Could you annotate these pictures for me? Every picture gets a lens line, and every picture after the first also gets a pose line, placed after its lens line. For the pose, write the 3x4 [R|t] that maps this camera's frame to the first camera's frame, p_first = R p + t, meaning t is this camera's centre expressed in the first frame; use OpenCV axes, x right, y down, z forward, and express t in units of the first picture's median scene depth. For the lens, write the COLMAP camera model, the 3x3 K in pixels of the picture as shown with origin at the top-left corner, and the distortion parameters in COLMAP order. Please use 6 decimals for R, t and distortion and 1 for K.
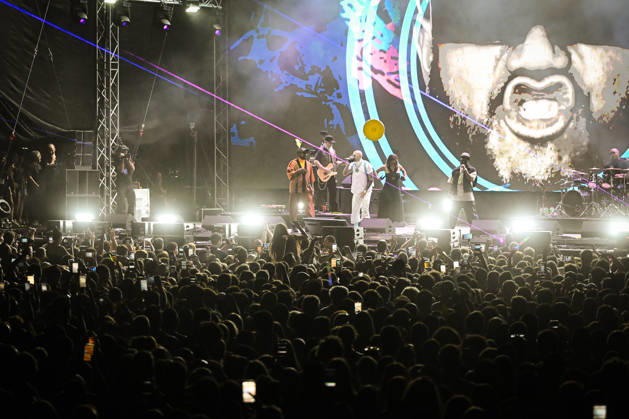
lens RADIAL K [[4148.3, 0, 314.5], [0, 4148.3, 209.5], [0, 0, 1]] dist [0.752919, -2.582277]
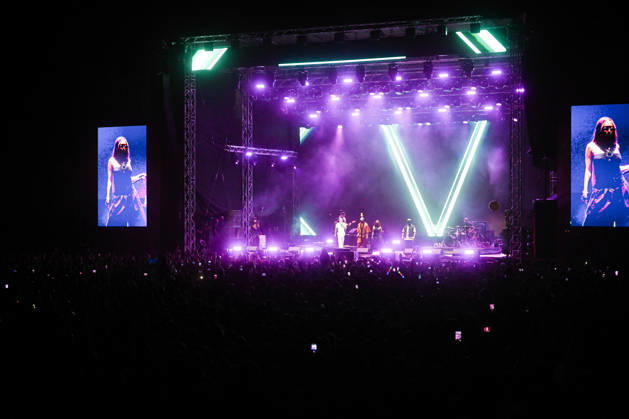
lens RADIAL K [[4148.3, 0, 314.5], [0, 4148.3, 209.5], [0, 0, 1]] dist [0.752919, -2.582277]
pose [[0.999643, -0.002323, -0.026609, 0.048838], [0.002172, 0.999981, -0.005684, -0.006197], [0.026622, 0.005625, 0.999630, -1.302875]]
